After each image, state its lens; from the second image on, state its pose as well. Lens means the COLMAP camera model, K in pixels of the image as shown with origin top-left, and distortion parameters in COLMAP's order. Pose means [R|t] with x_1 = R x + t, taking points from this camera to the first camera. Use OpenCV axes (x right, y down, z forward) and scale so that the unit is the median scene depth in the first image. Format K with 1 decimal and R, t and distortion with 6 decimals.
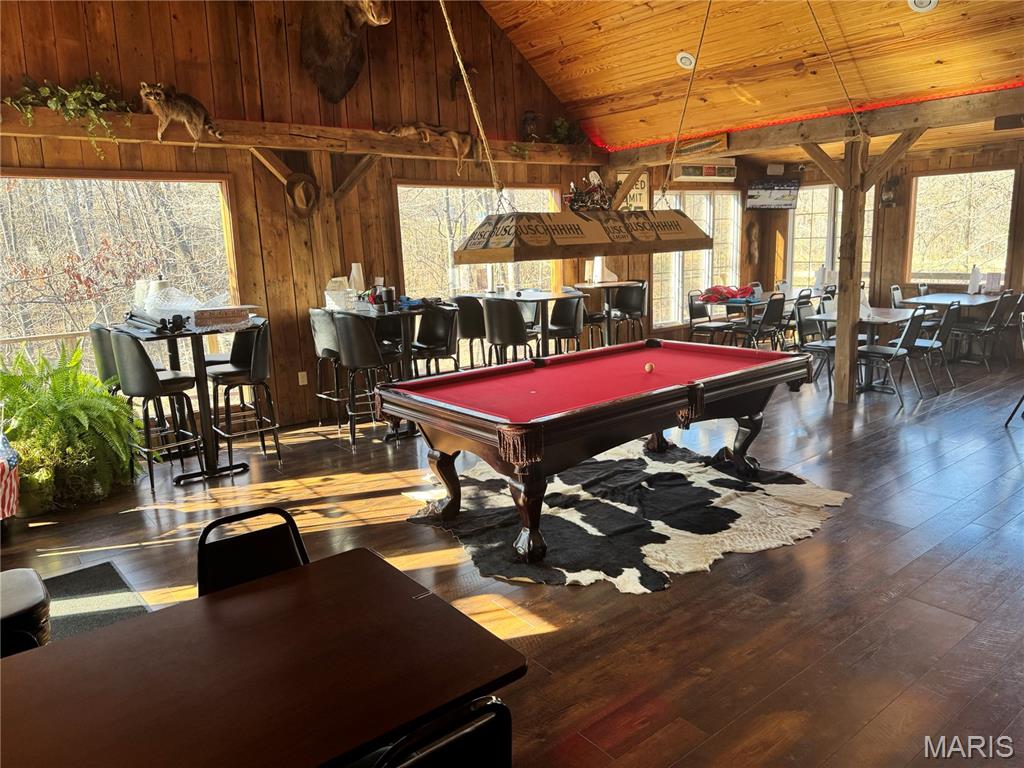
lens RADIAL K [[719.2, 0, 517.9], [0, 719.2, 379.3], [0, 0, 1]] dist [0.019781, -0.037663]
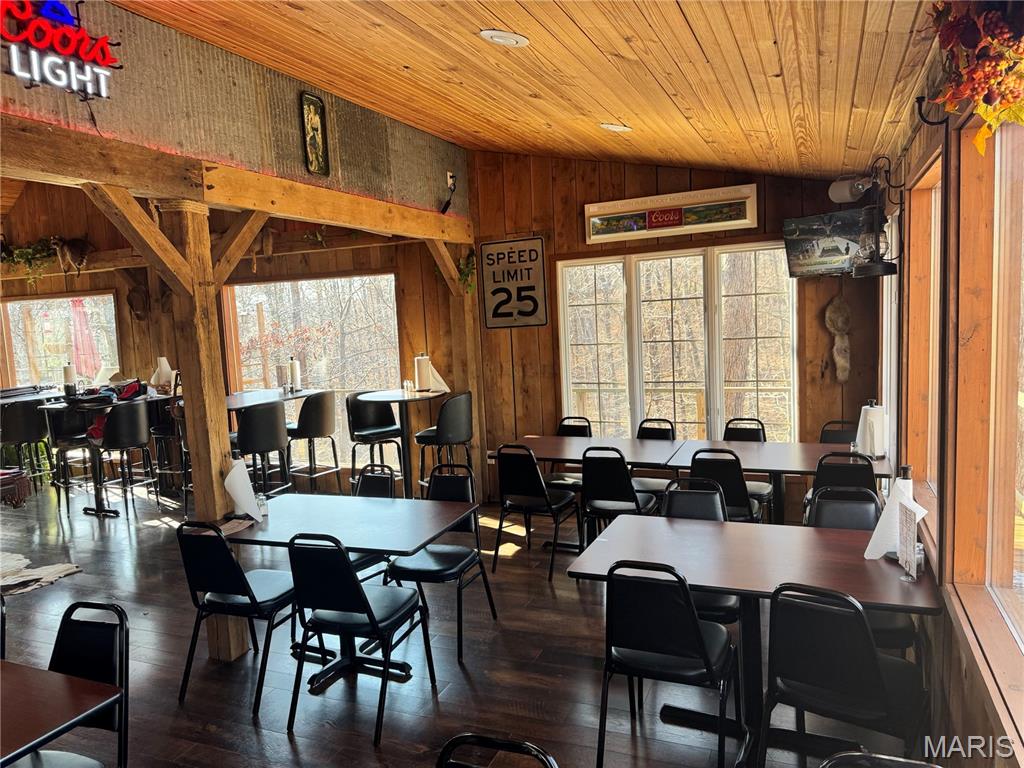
lens RADIAL K [[719.2, 0, 530.6], [0, 719.2, 386.1], [0, 0, 1]] dist [0.019781, -0.037663]
pose [[0.489141, 0.105177, -0.865840, 1.060537], [-0.135868, 0.989773, 0.043476, -0.240742], [0.861557, 0.096374, 0.498429, 0.910572]]
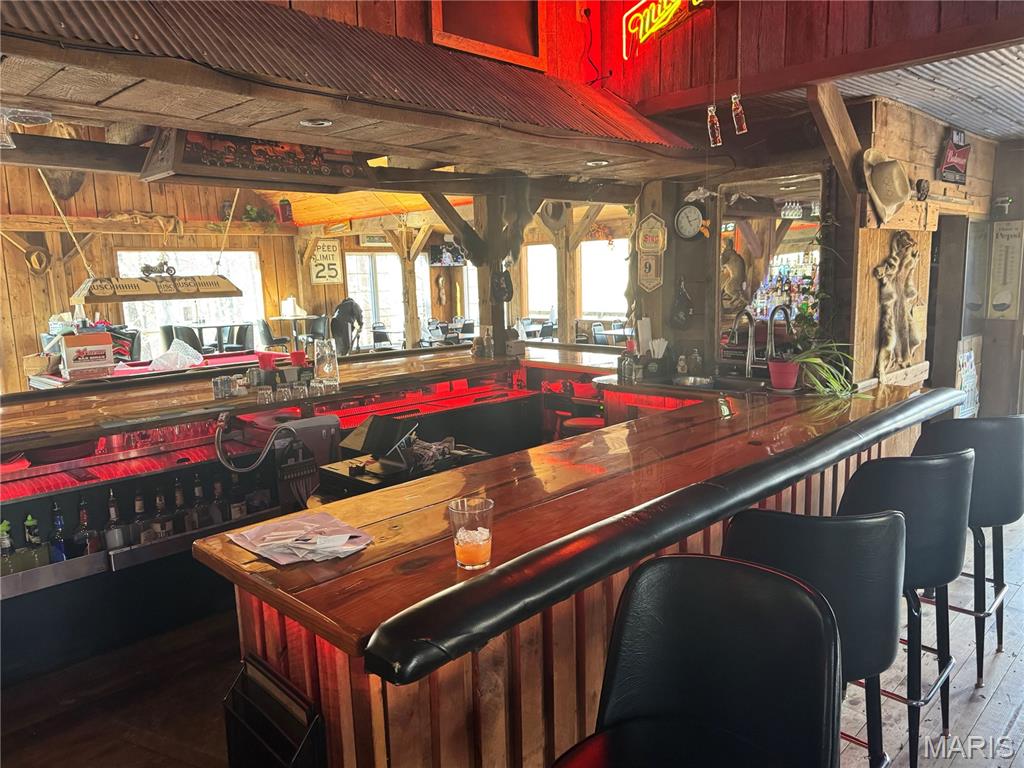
lens RADIAL K [[719.2, 0, 514.8], [0, 719.2, 385.0], [0, 0, 1]] dist [0.019781, -0.037663]
pose [[0.994187, -0.010334, 0.107173, 0.507898], [0.015346, 0.998821, -0.046052, 0.090632], [-0.106571, 0.047429, 0.993173, -0.578138]]
